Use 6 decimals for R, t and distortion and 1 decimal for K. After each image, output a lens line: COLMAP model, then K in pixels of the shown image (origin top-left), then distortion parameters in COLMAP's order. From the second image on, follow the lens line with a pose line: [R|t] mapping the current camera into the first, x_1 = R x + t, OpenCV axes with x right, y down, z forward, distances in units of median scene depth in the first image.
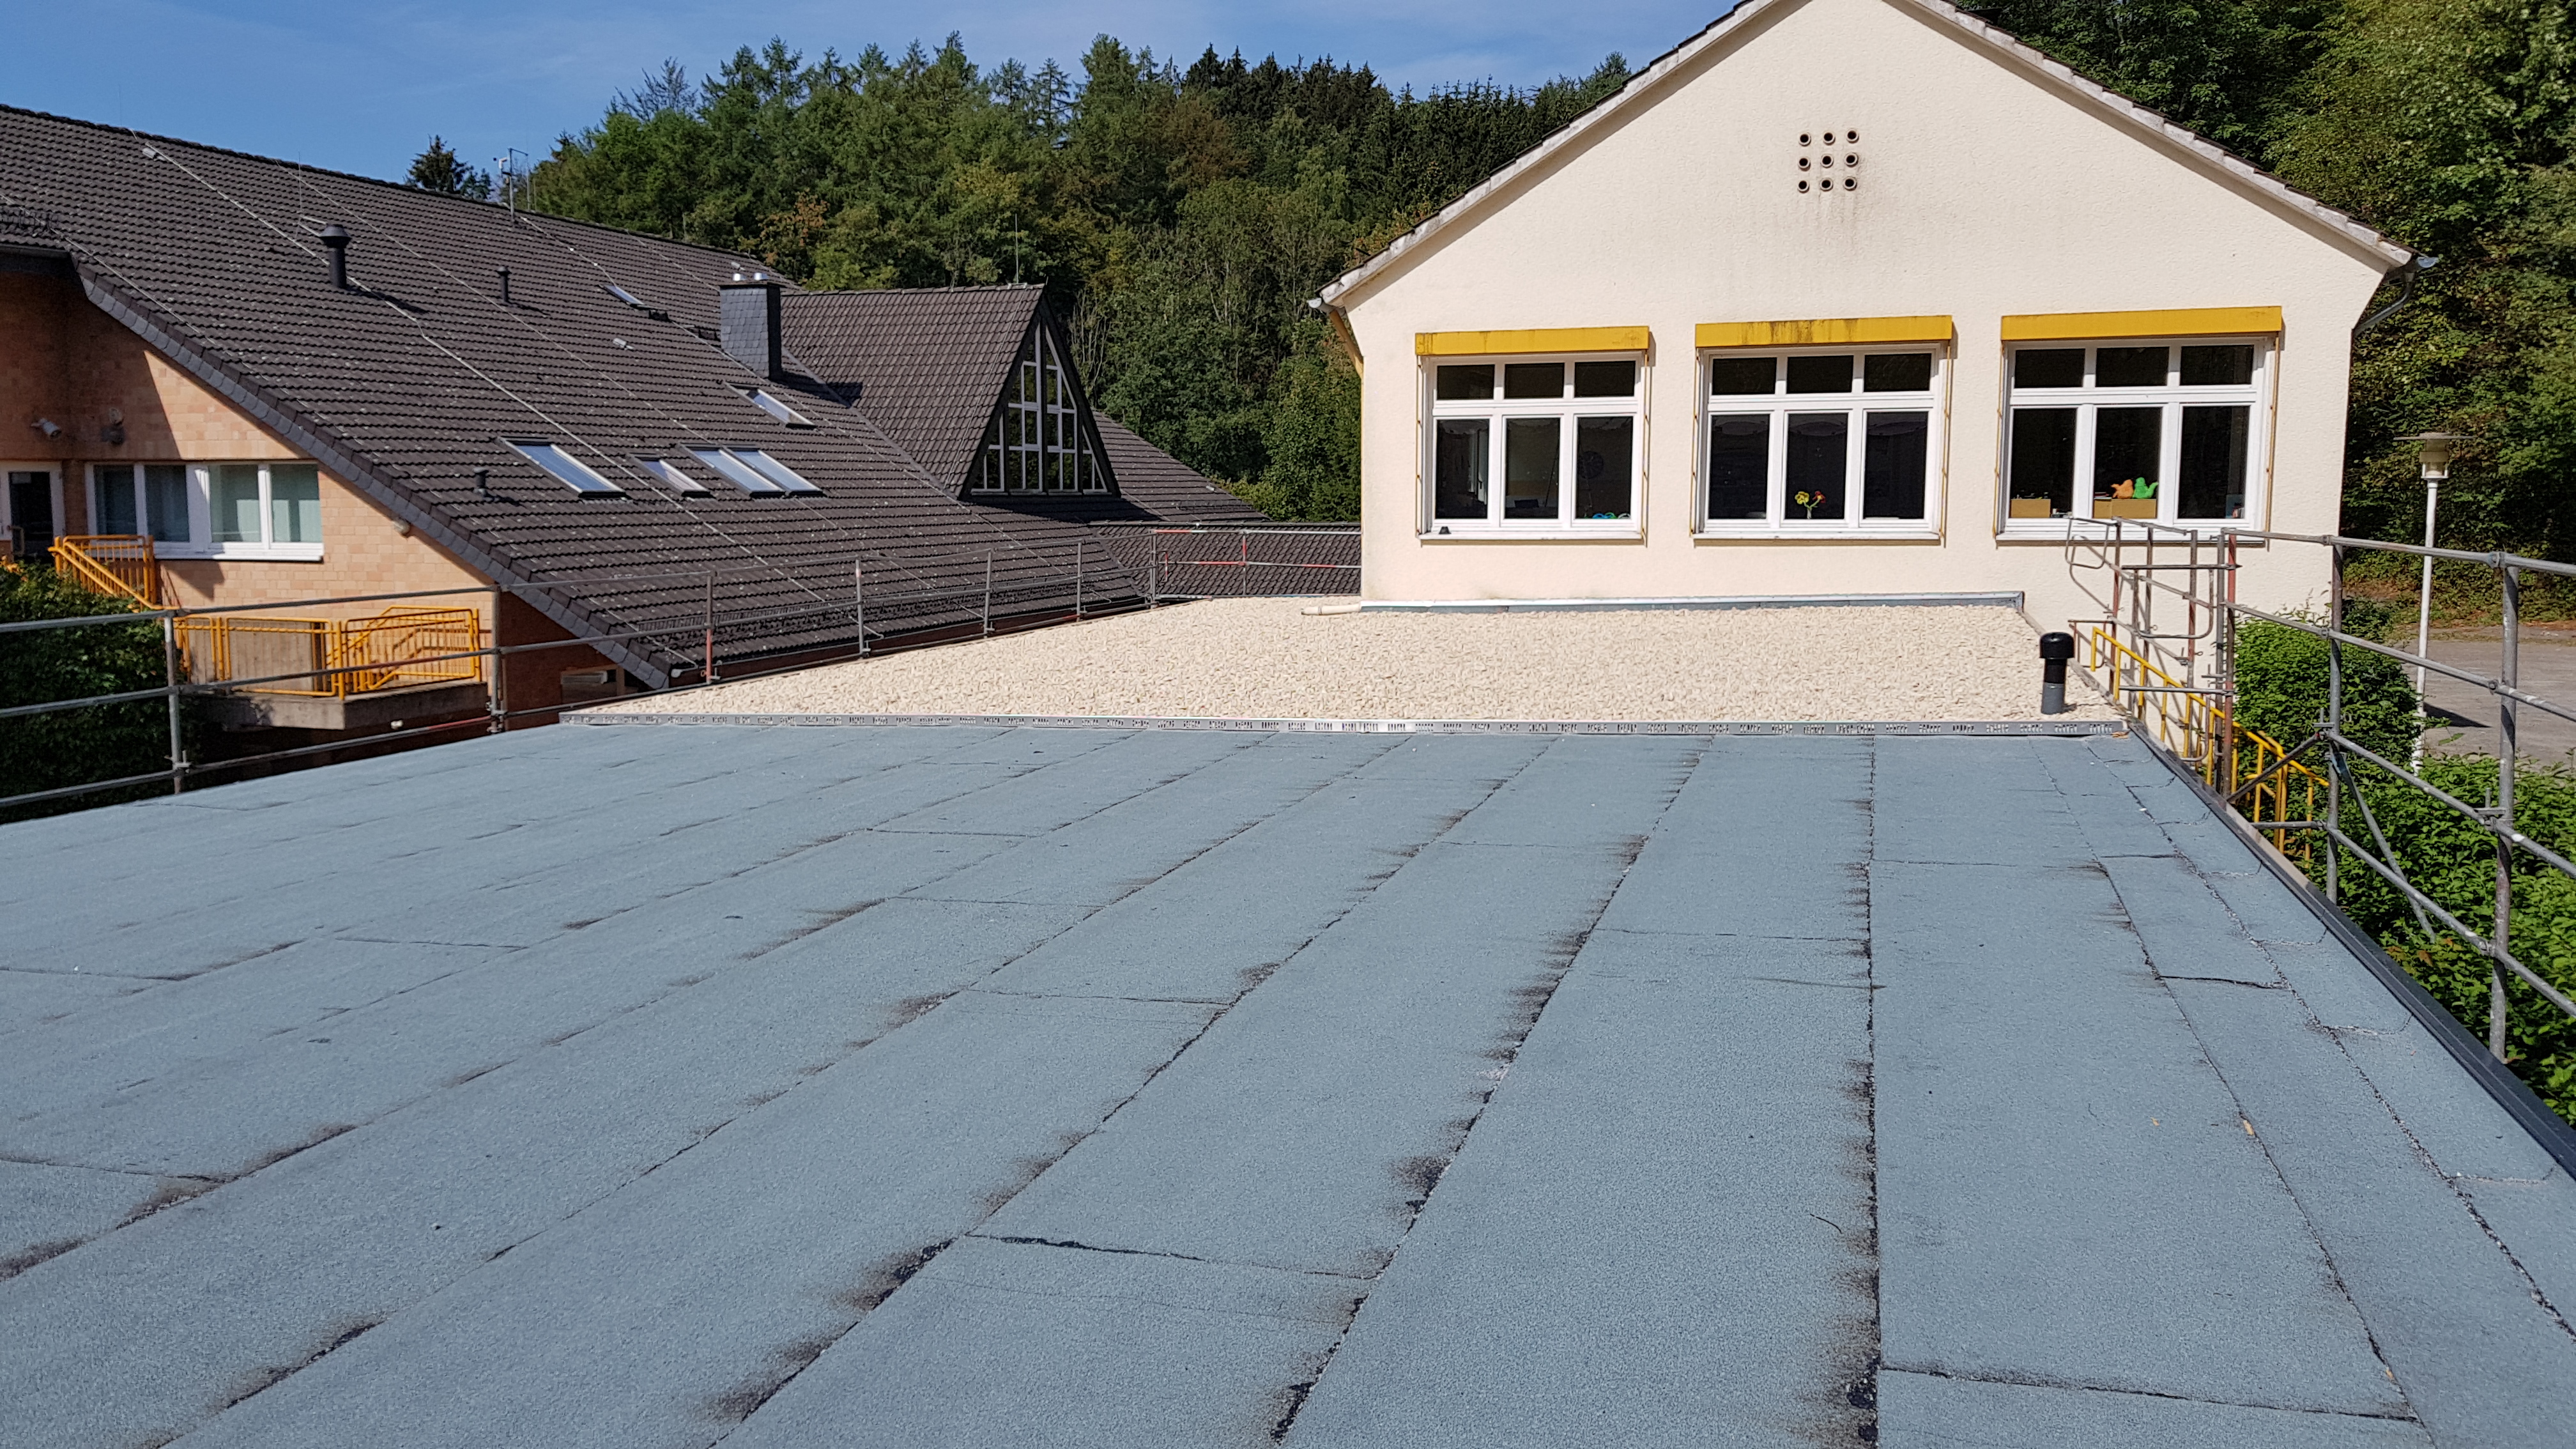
lens RADIAL K [[2037.4, 0, 1254.4], [0, 2037.4, 785.2], [0, 0, 1]] dist [0.011733, -0.014673]
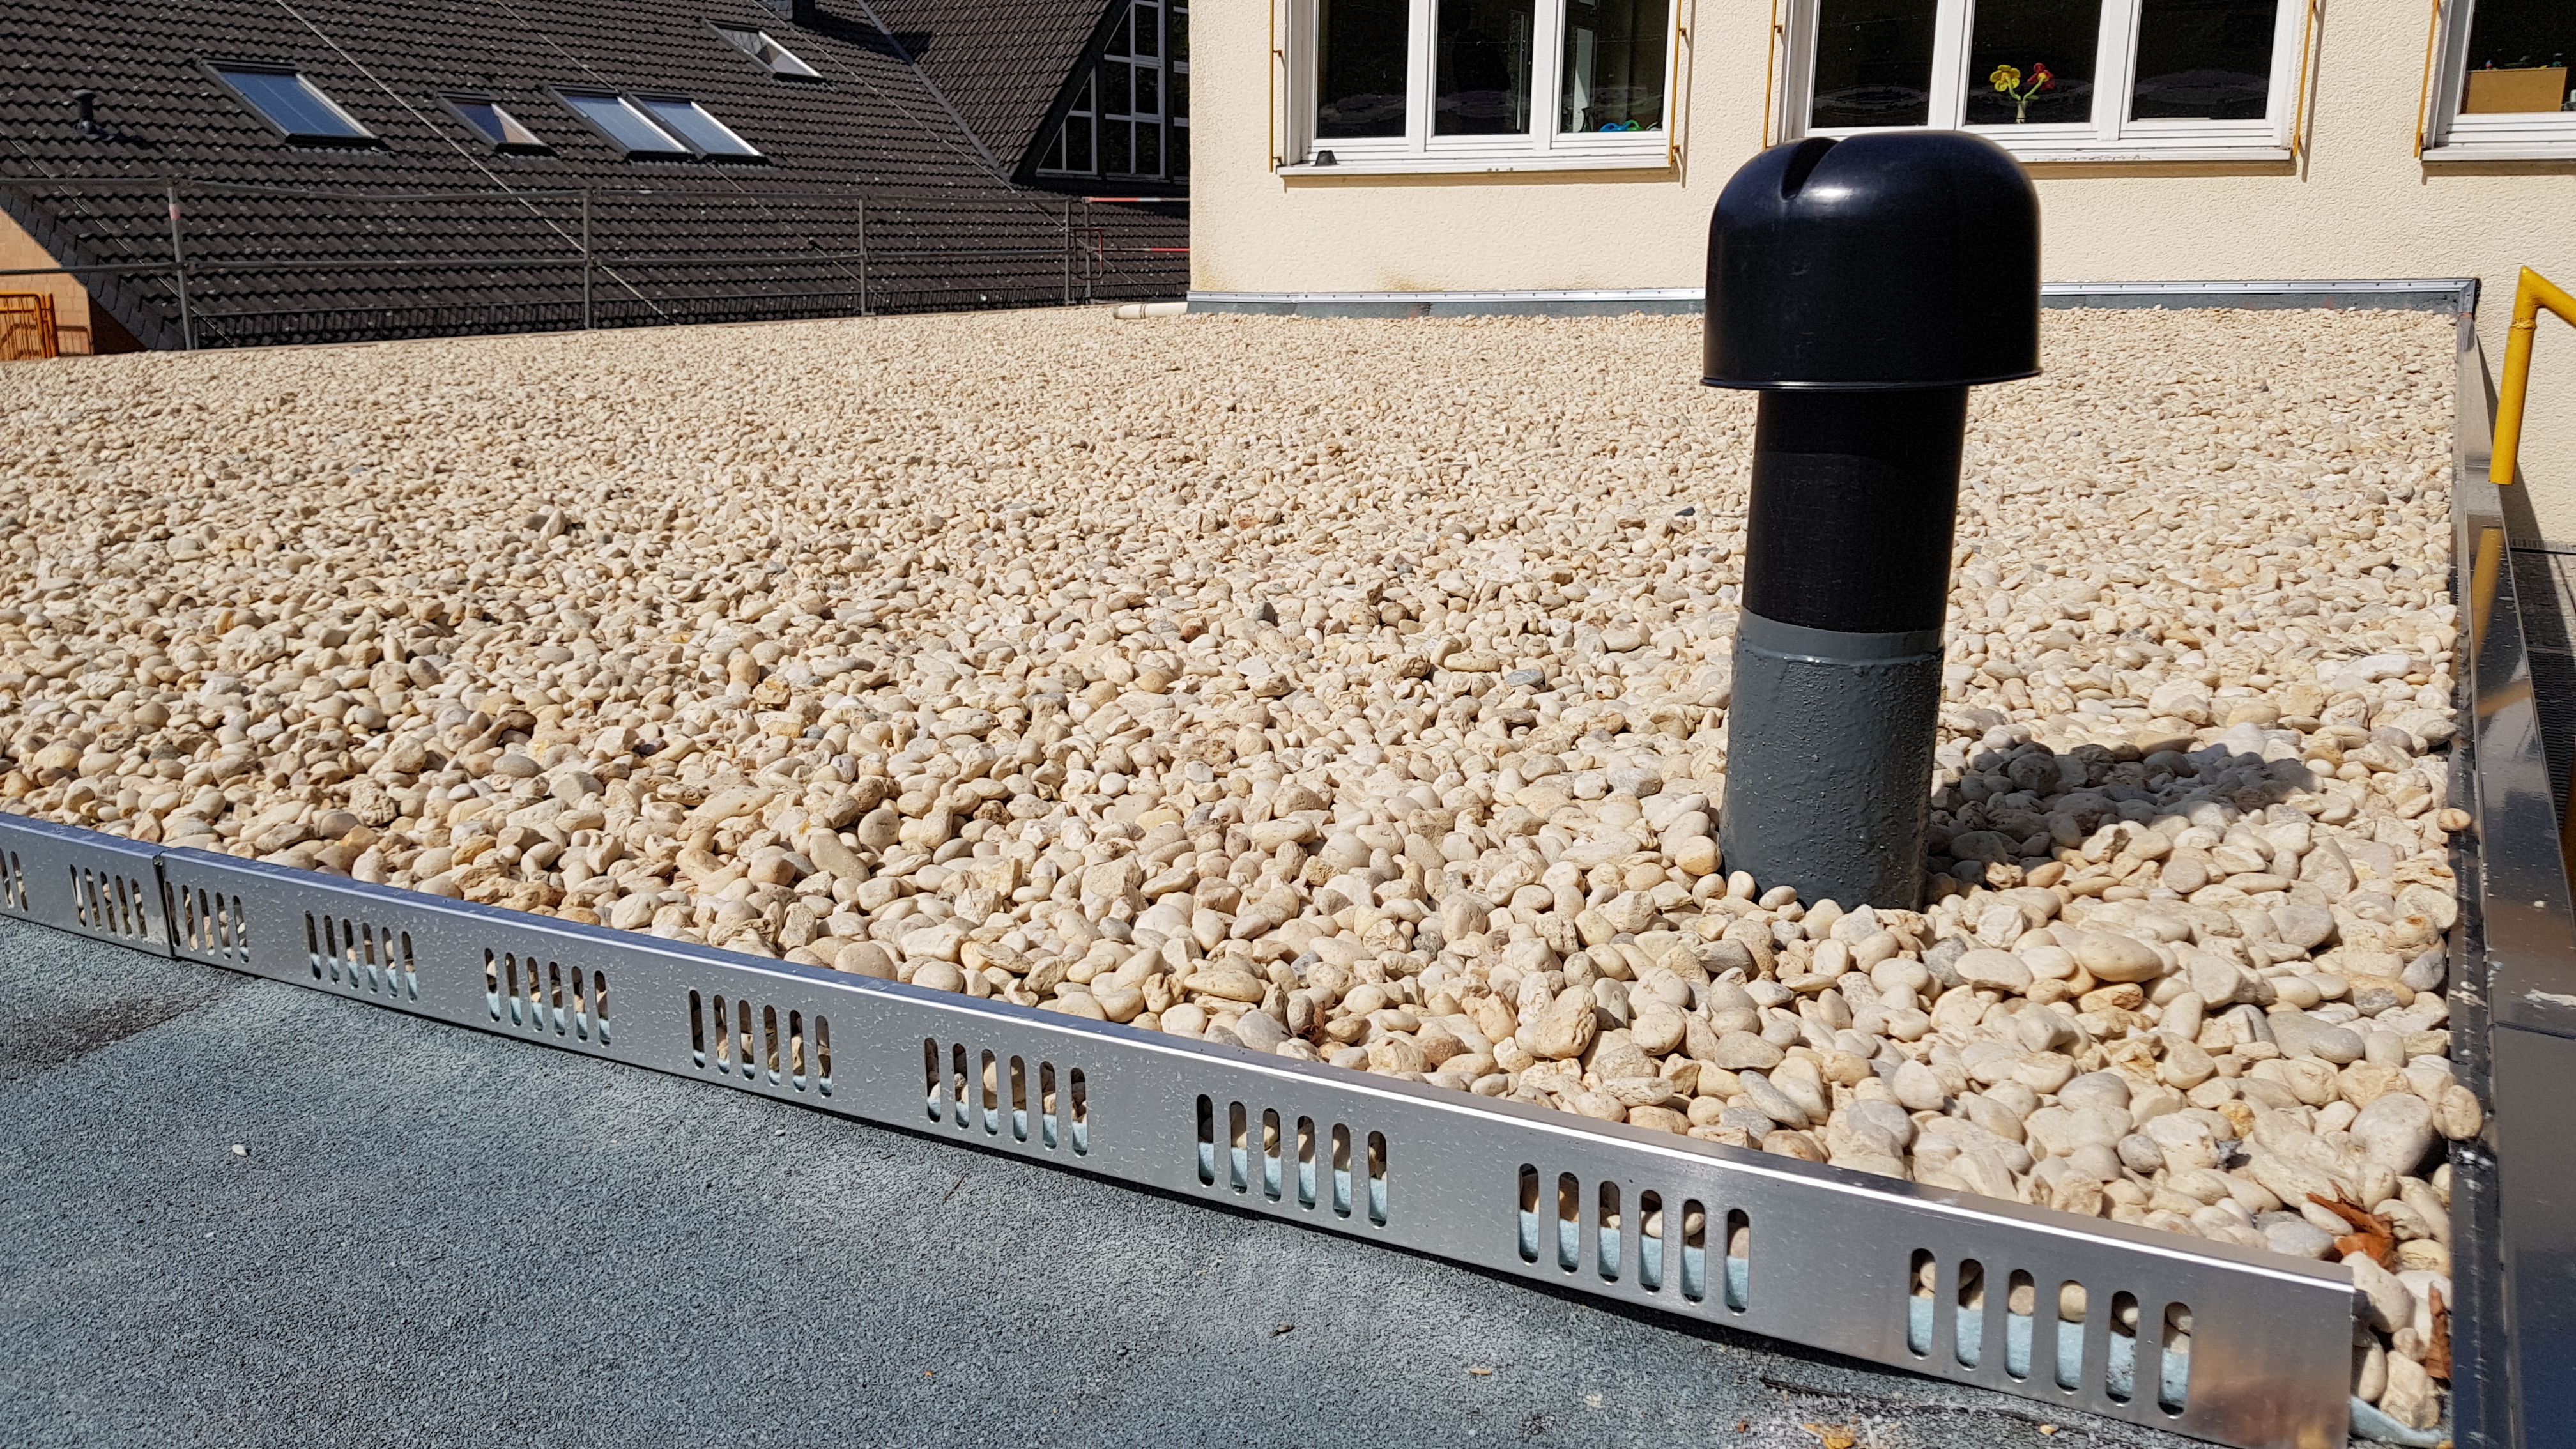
lens RADIAL K [[2037.4, 0, 1291.6], [0, 2037.4, 732.6], [0, 0, 1]] dist [0.011733, -0.014673]
pose [[0.978312, 0.056640, -0.199244, 0.195168], [-0.037449, 0.994402, 0.098805, -0.026708], [0.203725, -0.089201, 0.974956, 0.449794]]
